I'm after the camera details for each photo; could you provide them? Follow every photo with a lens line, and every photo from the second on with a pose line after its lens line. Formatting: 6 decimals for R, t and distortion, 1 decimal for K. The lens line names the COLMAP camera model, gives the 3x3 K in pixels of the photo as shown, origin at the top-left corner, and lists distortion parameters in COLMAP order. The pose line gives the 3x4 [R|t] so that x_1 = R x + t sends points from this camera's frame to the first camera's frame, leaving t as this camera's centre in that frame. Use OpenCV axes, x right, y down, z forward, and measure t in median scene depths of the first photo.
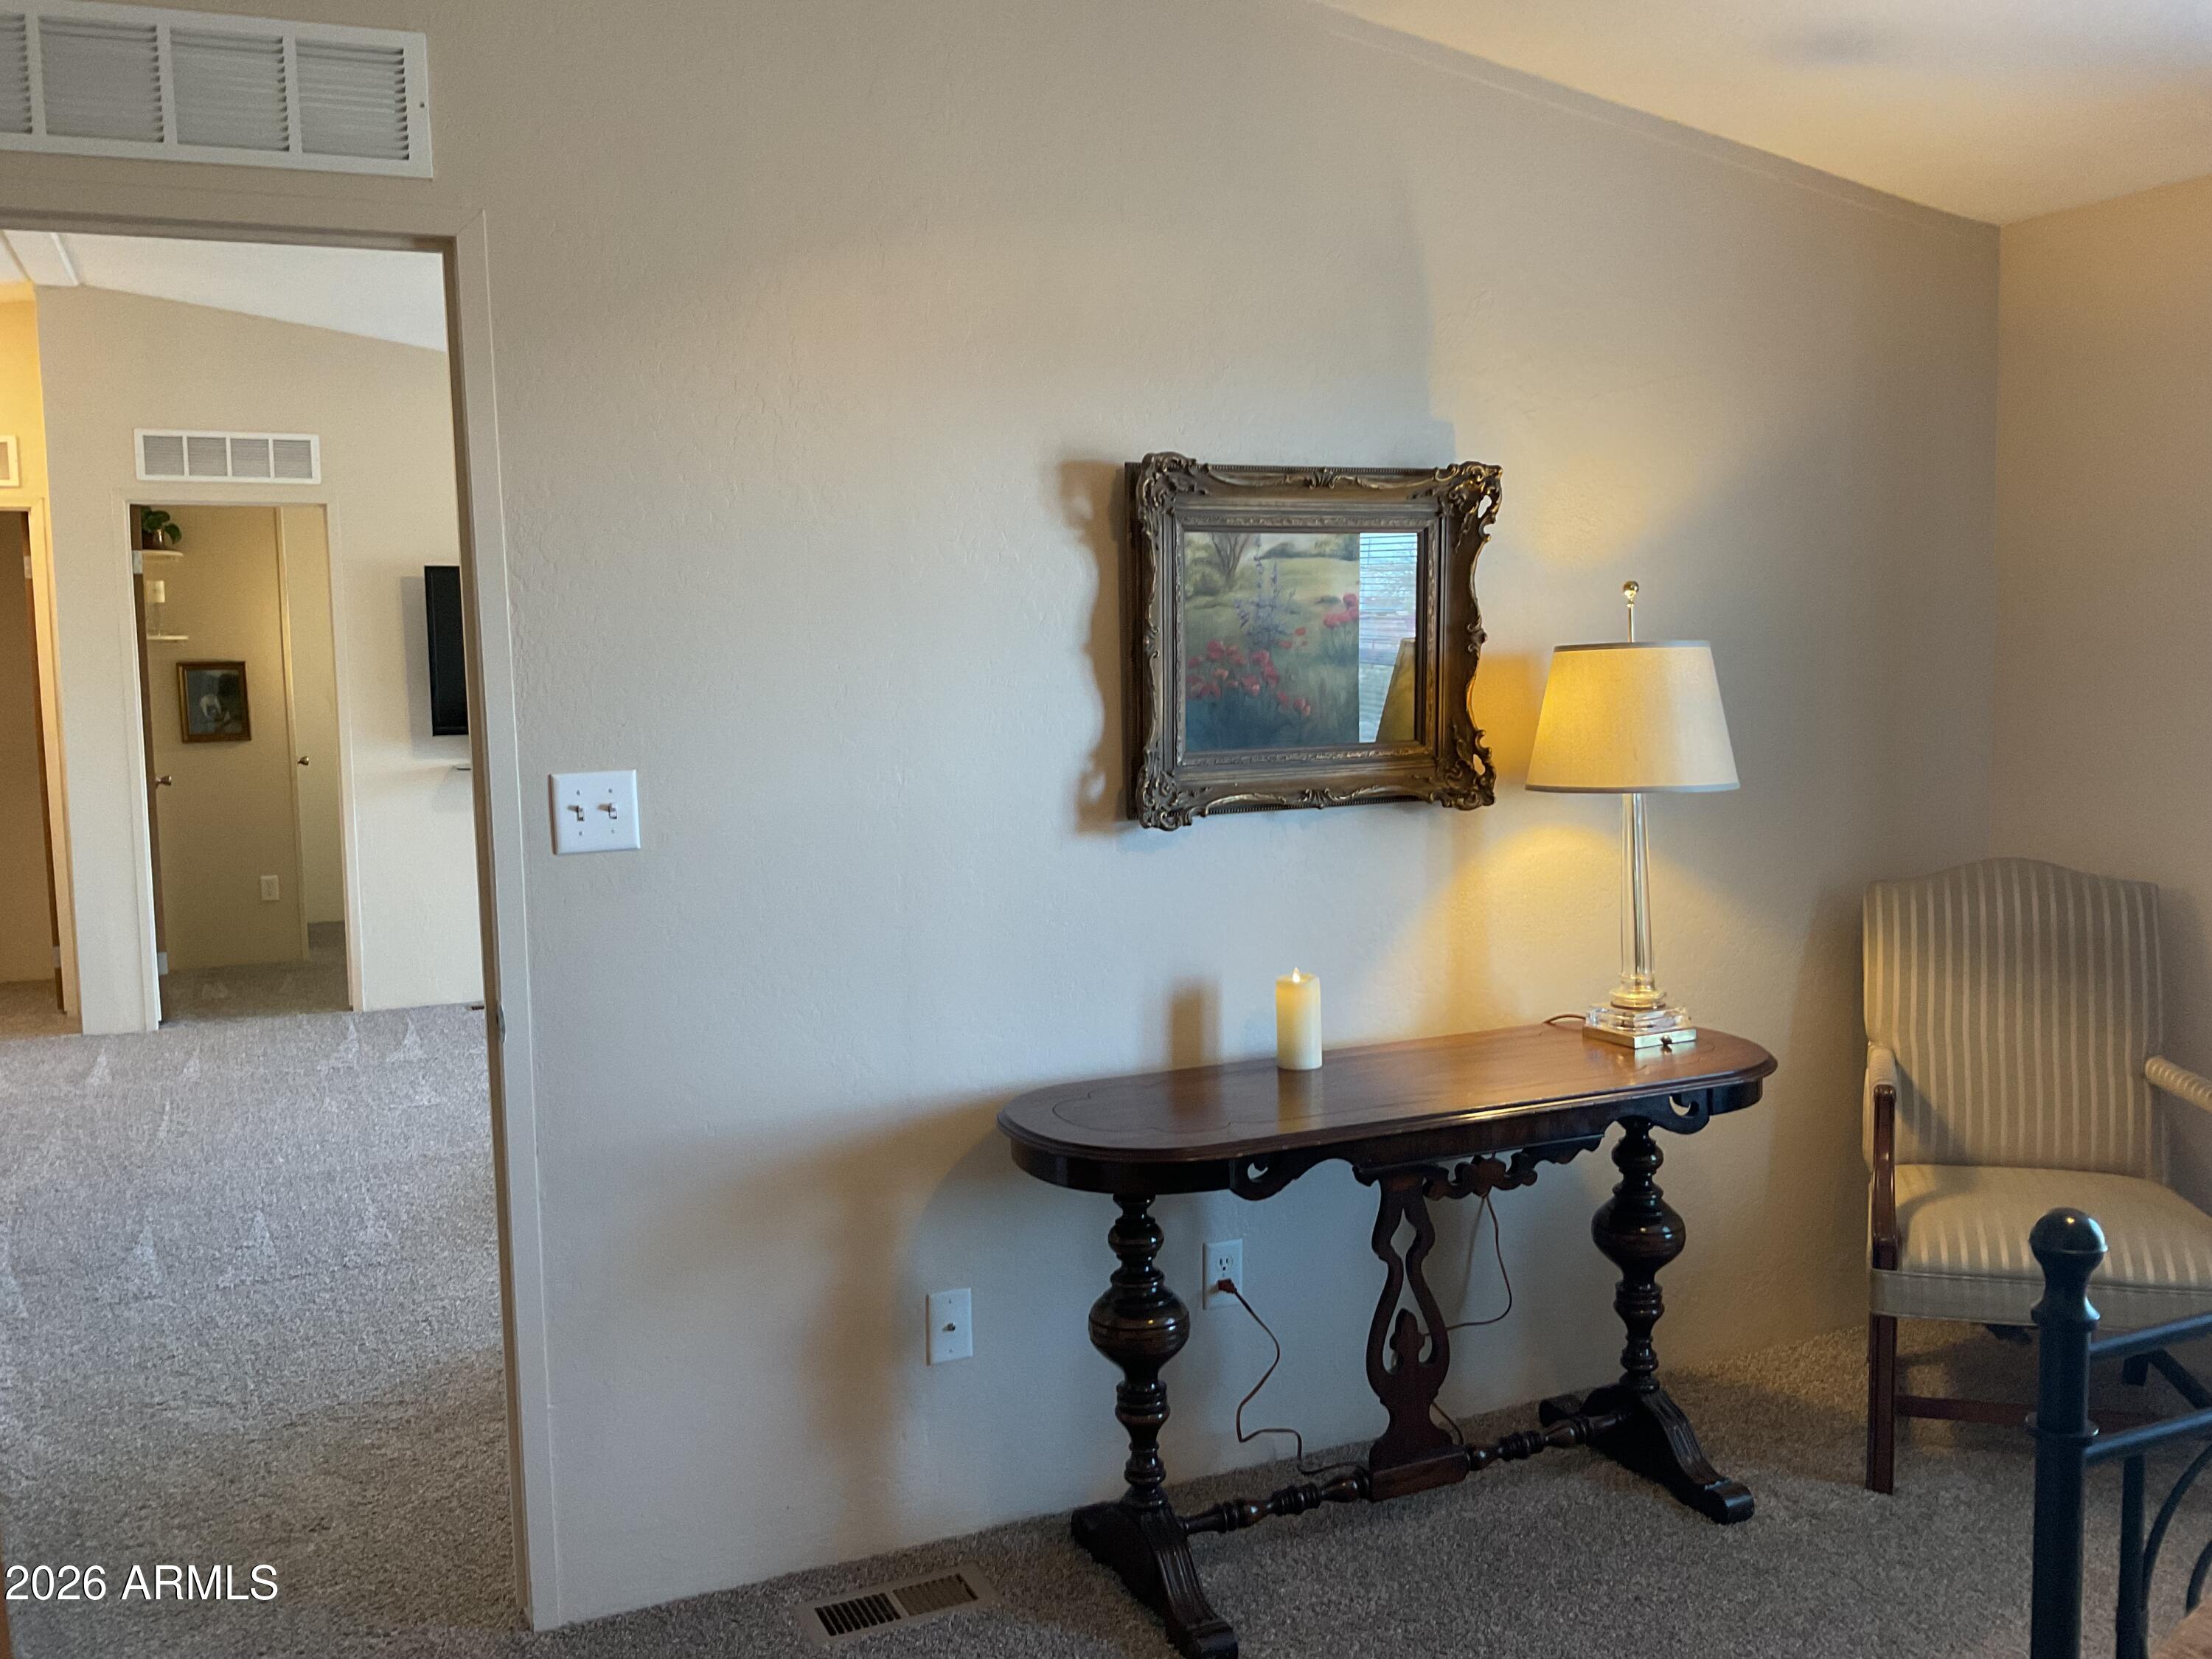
lens RADIAL K [[1864.7, 0, 1098.9], [0, 1864.7, 821.2], [0, 0, 1]] dist [0.082508, -0.166970]
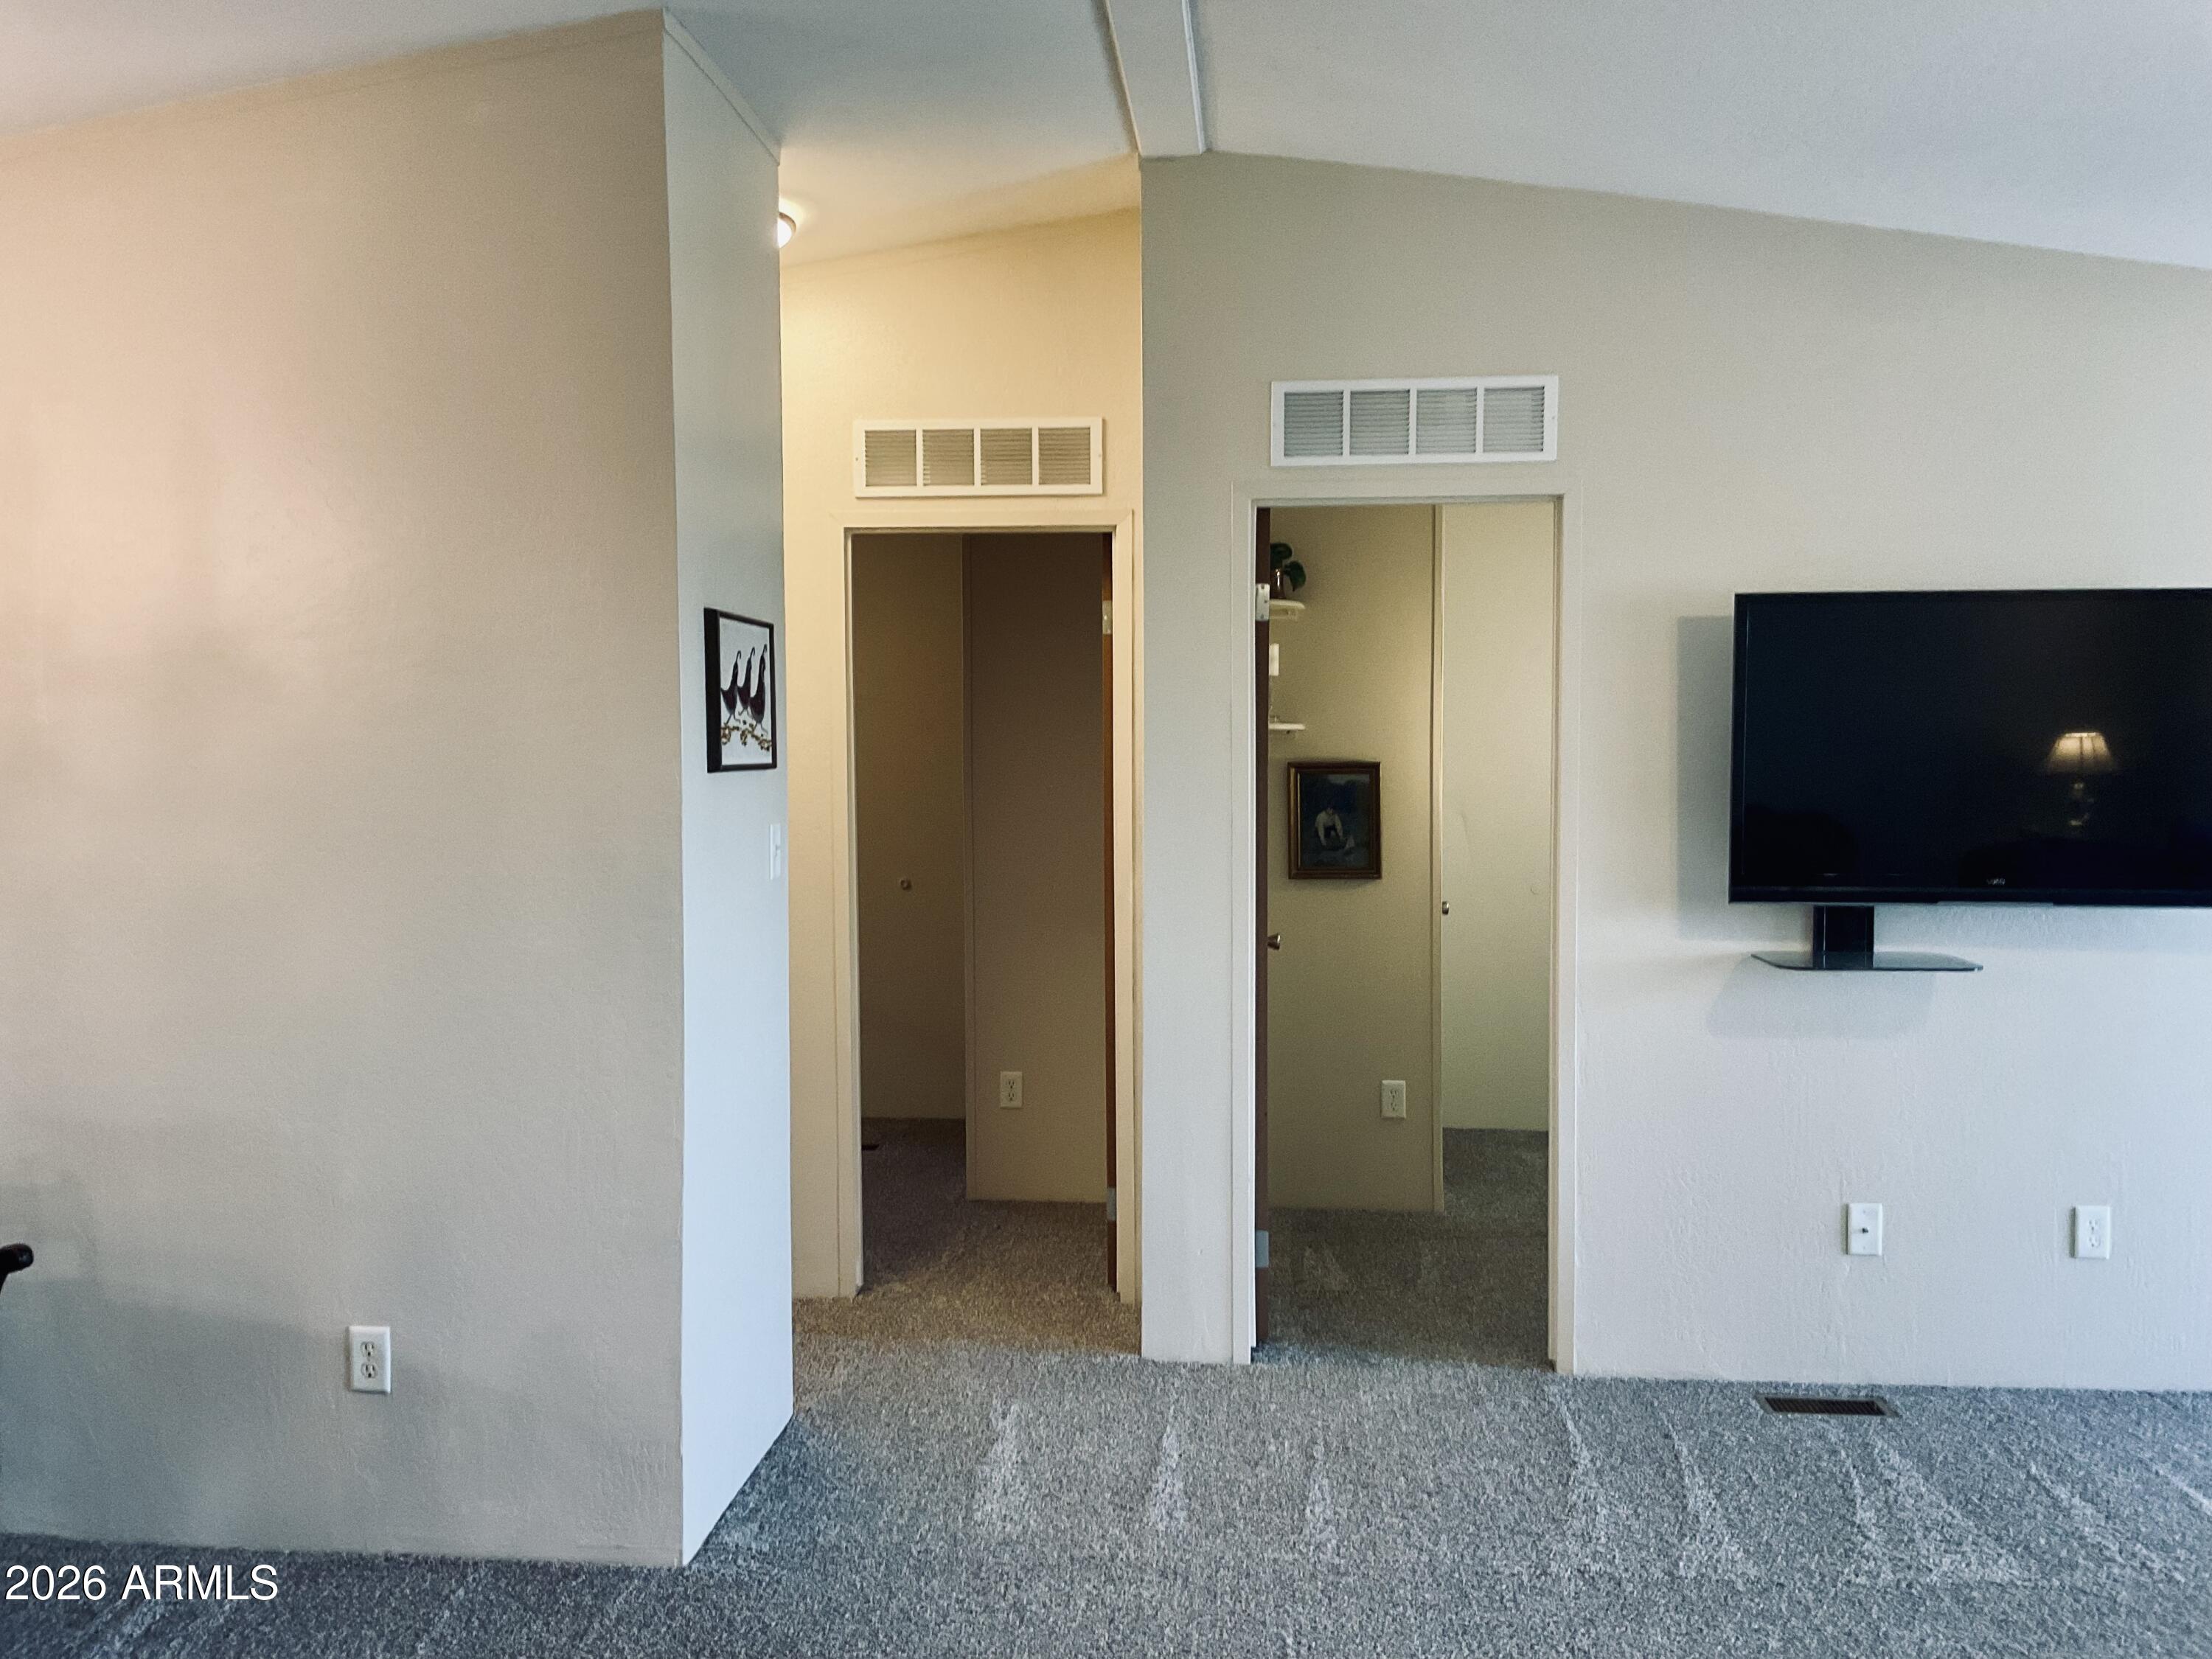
lens RADIAL K [[1864.7, 0, 1101.1], [0, 1864.7, 830.0], [0, 0, 1]] dist [0.082508, -0.166970]
pose [[0.868883, 0.033913, -0.493855, -0.242348], [-0.058924, 0.997643, -0.035161, -0.036161], [0.491499, 0.059651, 0.868833, 0.429252]]
